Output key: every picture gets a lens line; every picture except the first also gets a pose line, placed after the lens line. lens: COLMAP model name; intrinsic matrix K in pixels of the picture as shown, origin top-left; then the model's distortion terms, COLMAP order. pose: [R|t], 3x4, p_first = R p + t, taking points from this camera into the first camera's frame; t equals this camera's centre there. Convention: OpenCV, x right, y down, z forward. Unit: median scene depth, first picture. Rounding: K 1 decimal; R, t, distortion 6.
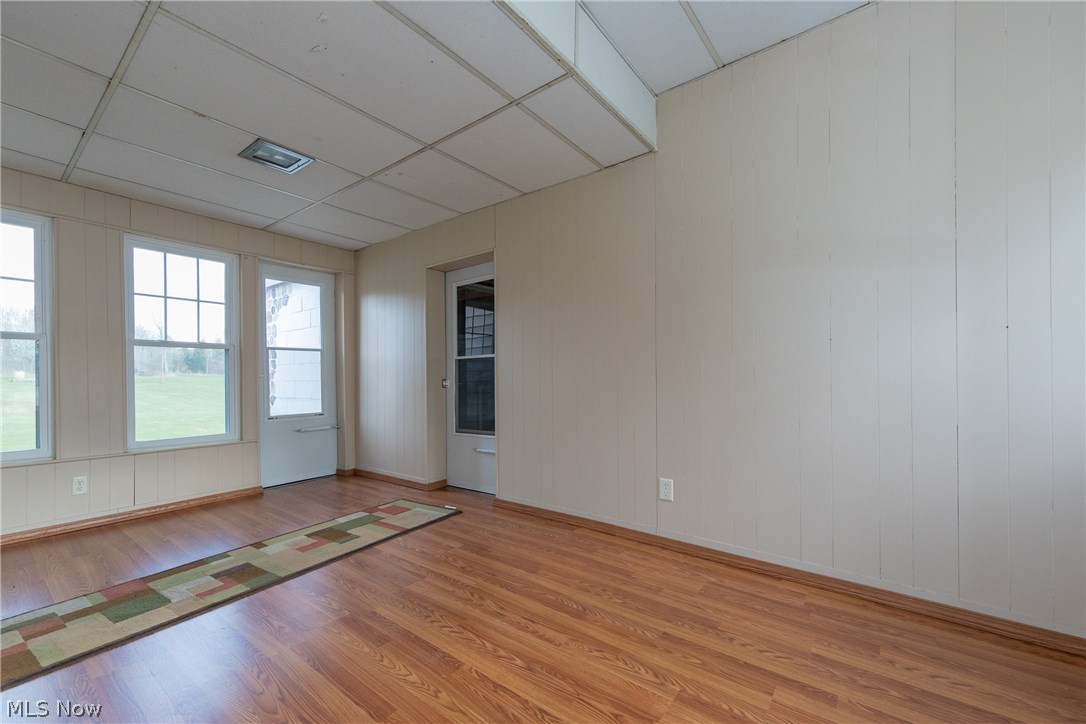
lens RADIAL K [[432.0, 0, 539.6], [0, 432.0, 376.7], [0, 0, 1]] dist [0.000056, -0.000092]
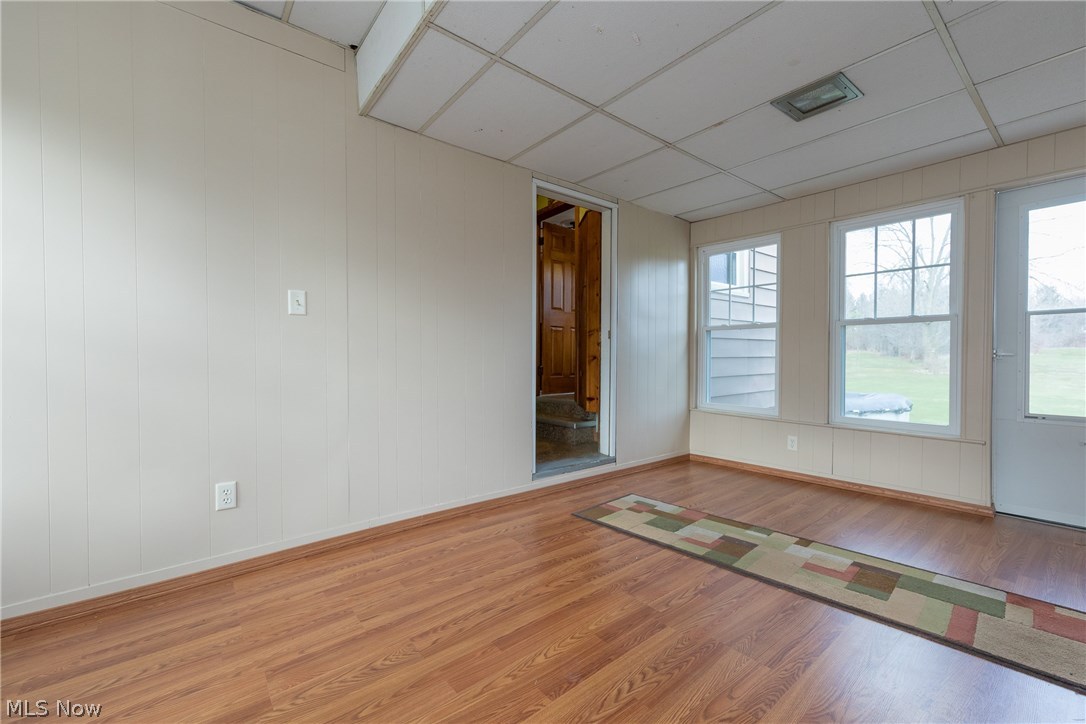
lens RADIAL K [[449.1, 0, 543.0], [0, 449.1, 362.0], [0, 0, 1]] dist [0.001225, 0.000176]
pose [[-0.241188, 0.020158, -0.970269, 0.398743], [0.003331, 0.999796, 0.019943, -0.009982], [0.970473, 0.001578, -0.241205, 0.707074]]
